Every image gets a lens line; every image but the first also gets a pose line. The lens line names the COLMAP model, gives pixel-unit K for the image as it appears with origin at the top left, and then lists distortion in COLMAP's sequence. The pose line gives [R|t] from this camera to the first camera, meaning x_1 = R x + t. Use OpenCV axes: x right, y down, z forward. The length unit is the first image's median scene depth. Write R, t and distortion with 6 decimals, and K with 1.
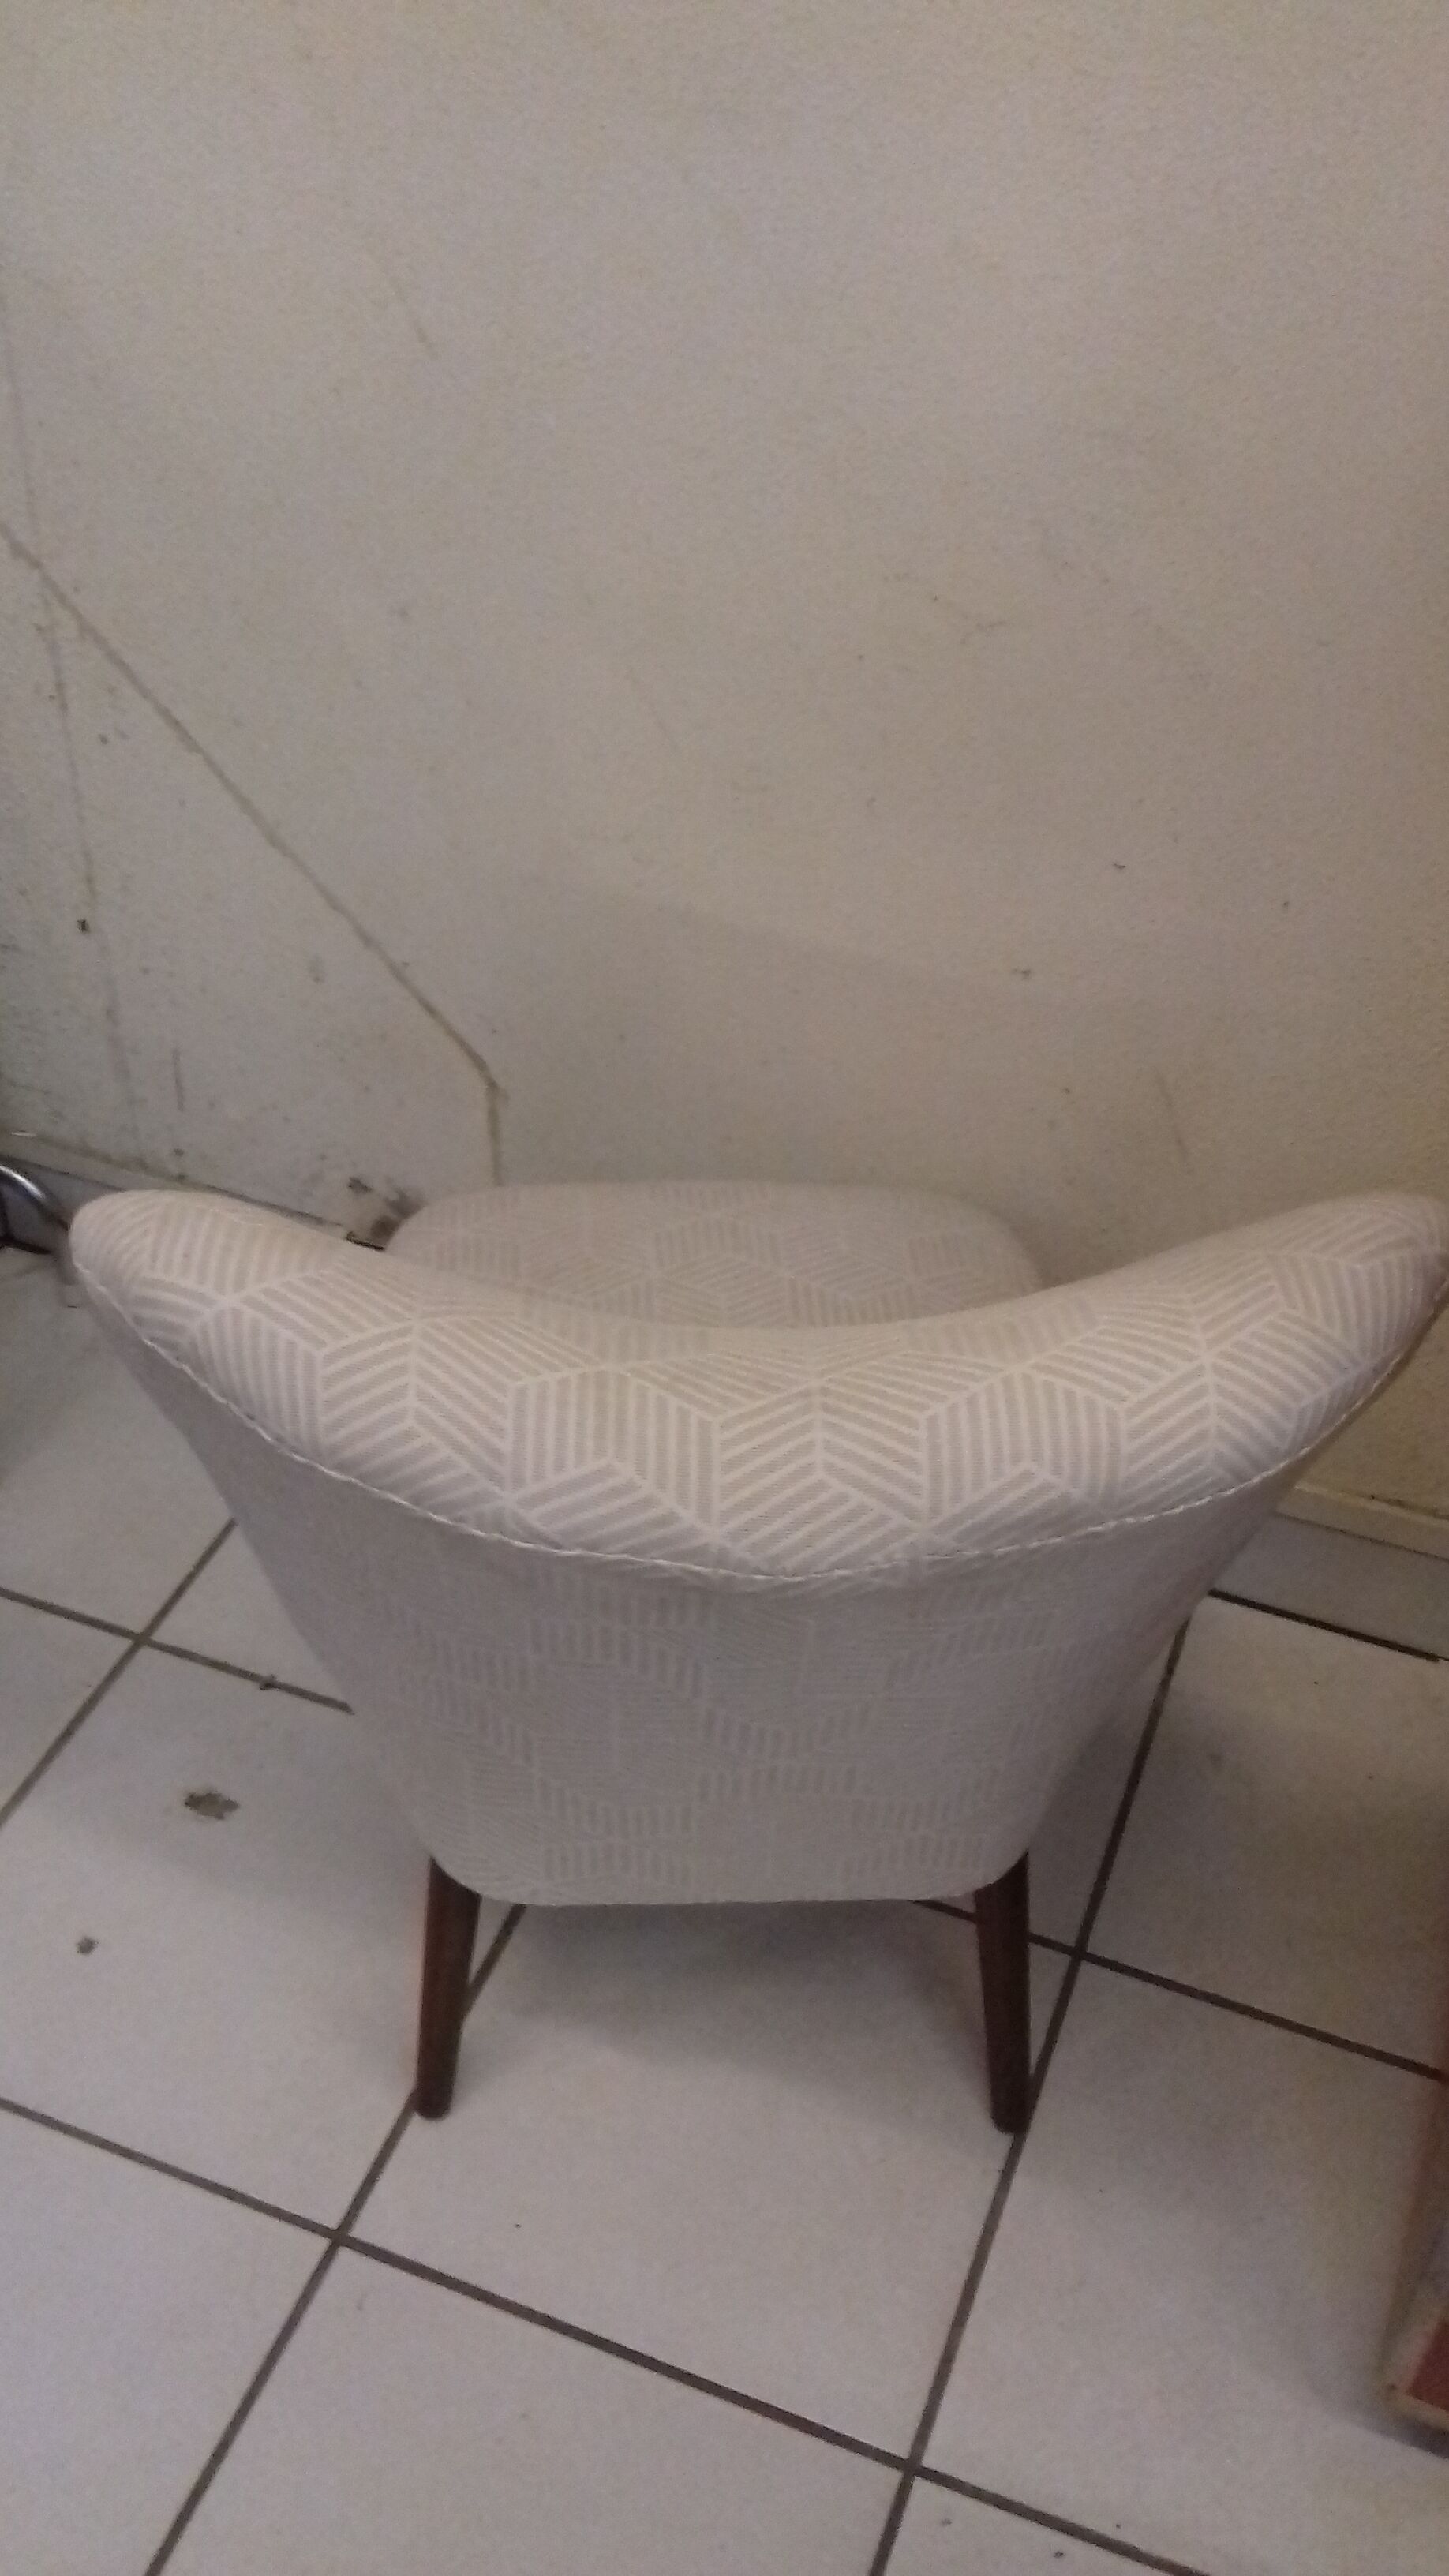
lens RADIAL K [[2360.3, 0, 731.9], [0, 2360.3, 1256.1], [0, 0, 1]] dist [0.109437, -0.187475]
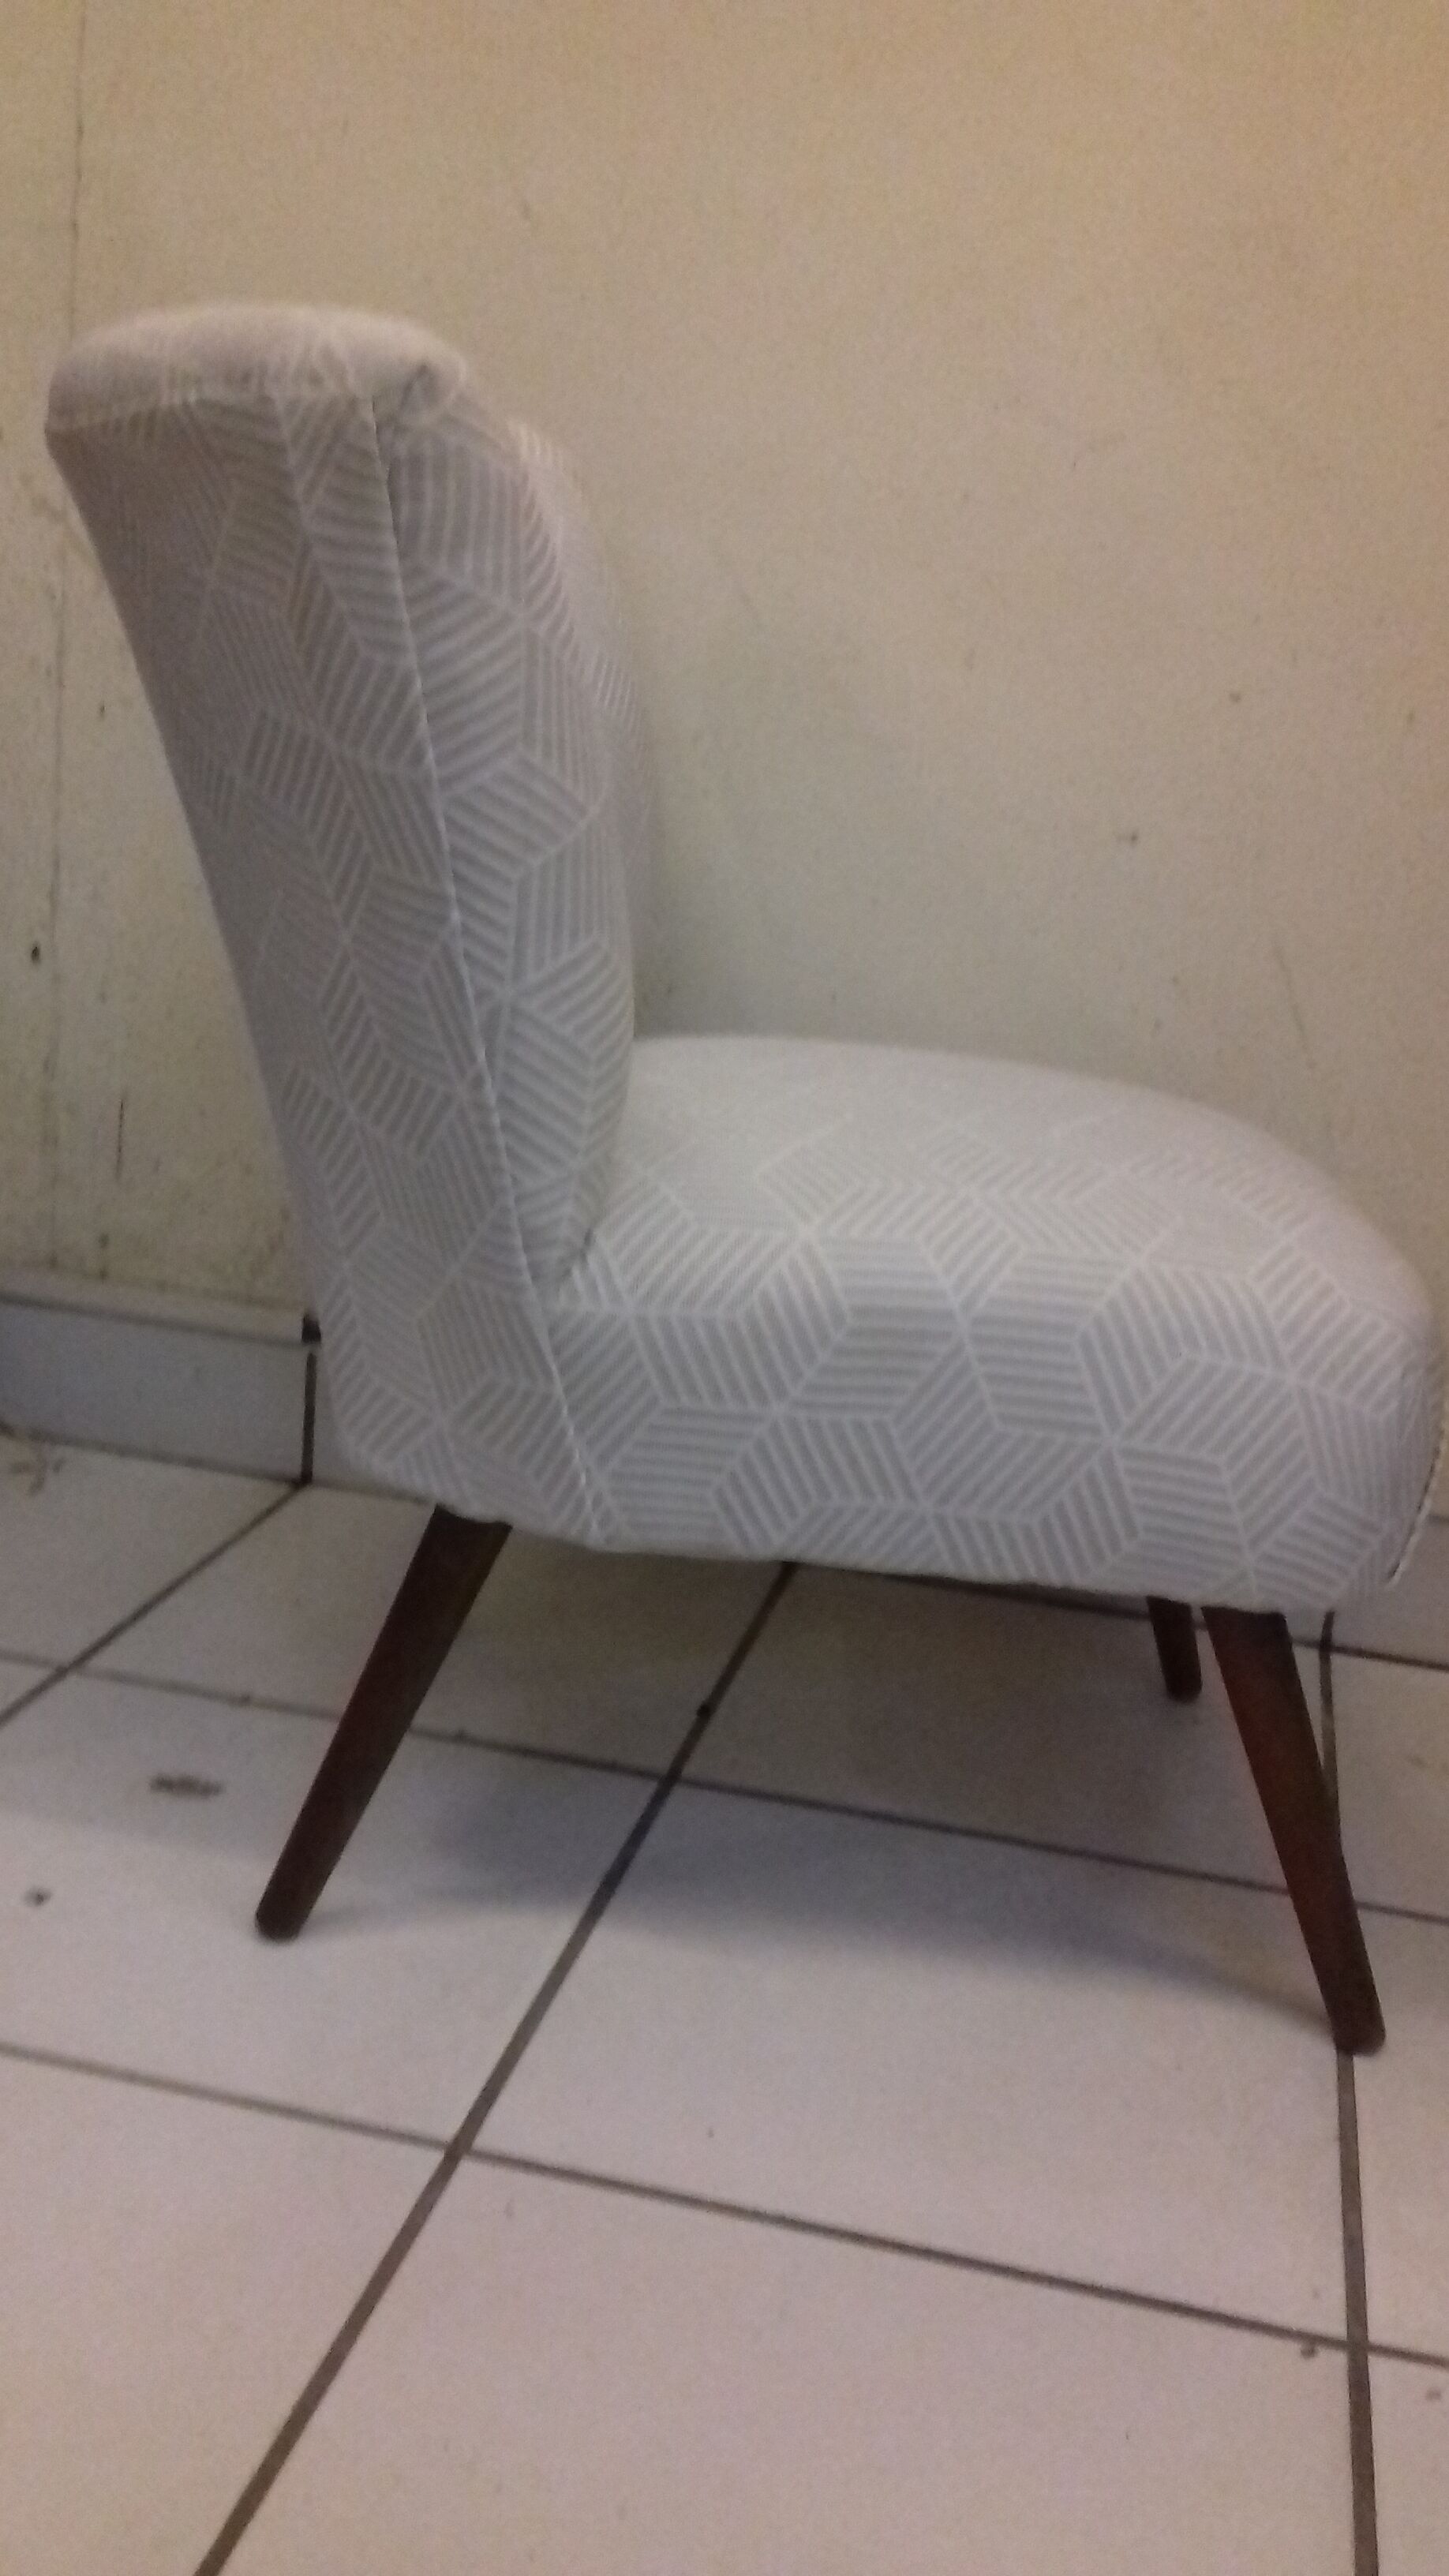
lens RADIAL K [[2360.3, 0, 731.9], [0, 2360.3, 1256.1], [0, 0, 1]] dist [0.109437, -0.187475]
pose [[0.987067, 0.022777, 0.158682, -0.172020], [0.047785, 0.903051, -0.426867, 0.406936], [-0.153021, 0.428929, 0.890283, 0.233805]]
